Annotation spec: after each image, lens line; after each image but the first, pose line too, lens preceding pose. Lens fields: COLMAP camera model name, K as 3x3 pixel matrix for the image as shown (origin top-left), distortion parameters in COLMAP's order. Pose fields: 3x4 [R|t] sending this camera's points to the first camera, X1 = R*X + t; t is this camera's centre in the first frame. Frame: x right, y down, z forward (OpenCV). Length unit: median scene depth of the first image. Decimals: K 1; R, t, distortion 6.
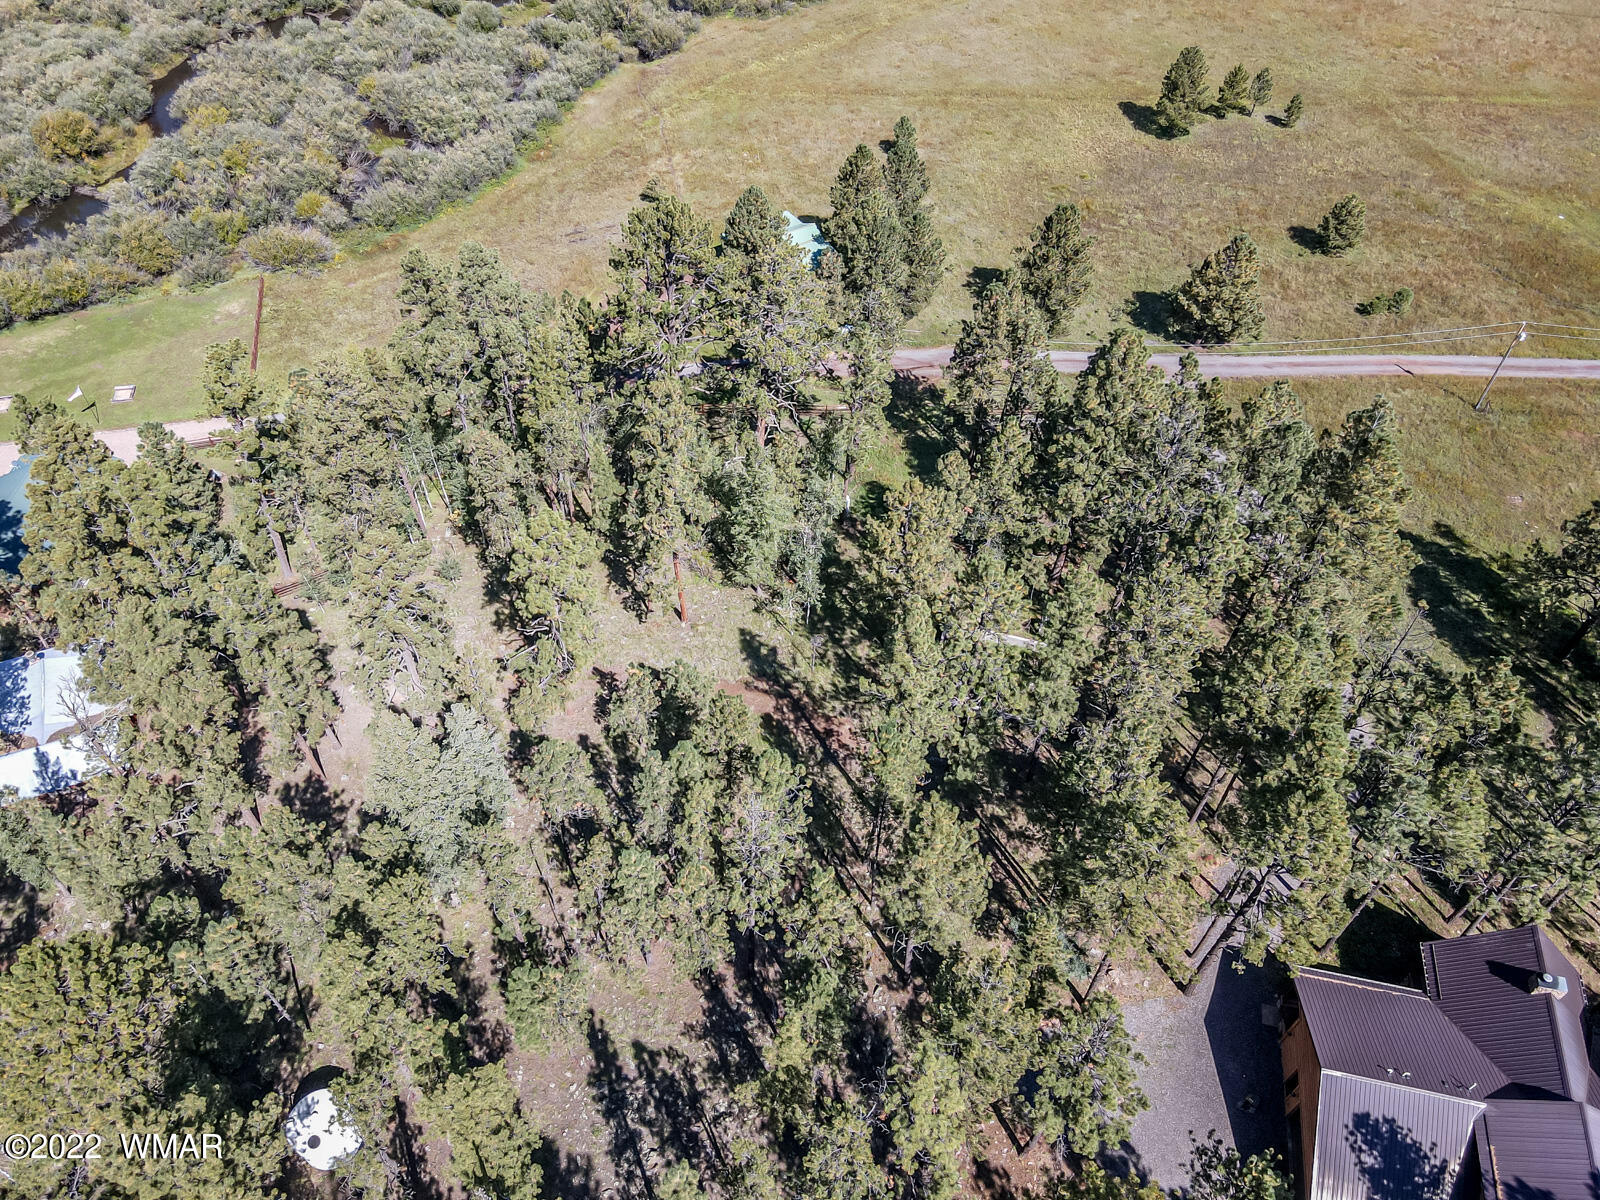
lens RADIAL K [[1175.8, 0, 763.0], [0, 1175.8, 597.8], [0, 0, 1]] dist [-0.001614, 0.000136]
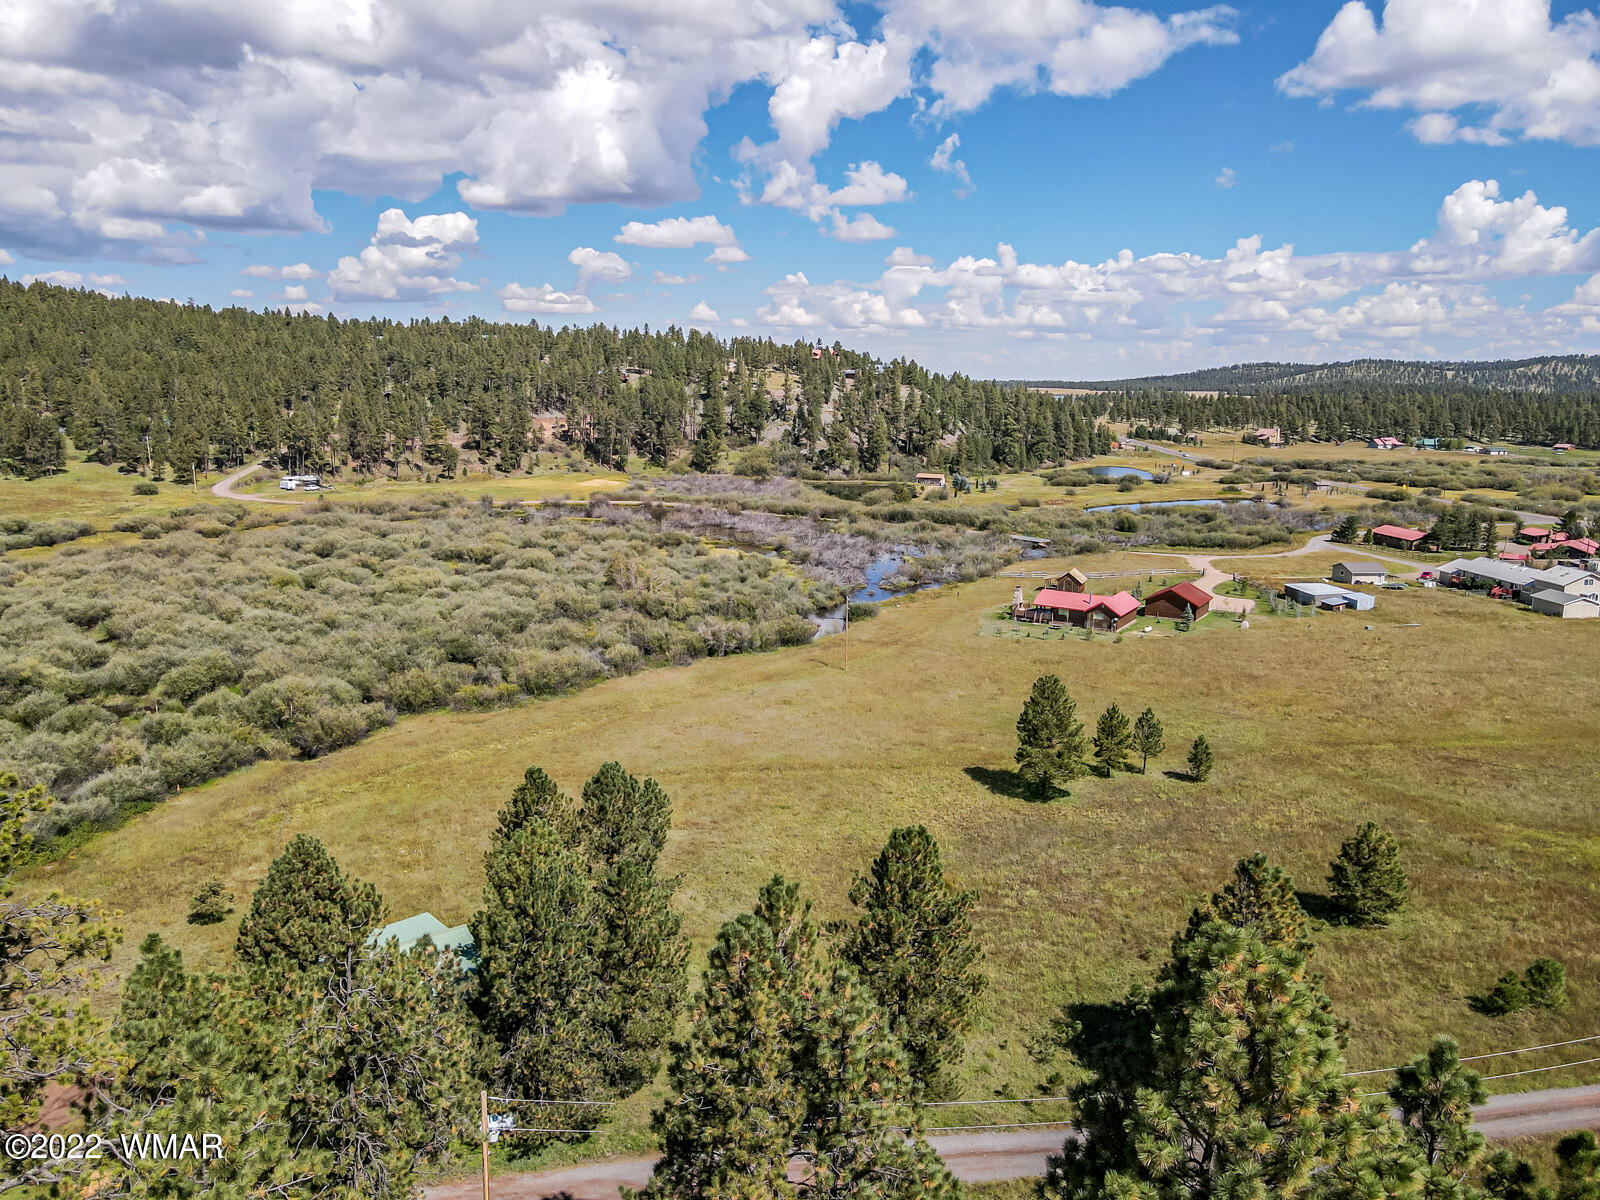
lens RADIAL K [[1185.2, 0, 800.0], [0, 1185.2, 600.0], [0, 0, 1]] dist [0.006532, 0.005700]
pose [[0.987806, -0.012731, 0.155168, 0.102459], [0.105849, 0.785792, -0.609366, -0.078746], [-0.114172, 0.618359, 0.777558, 0.419893]]
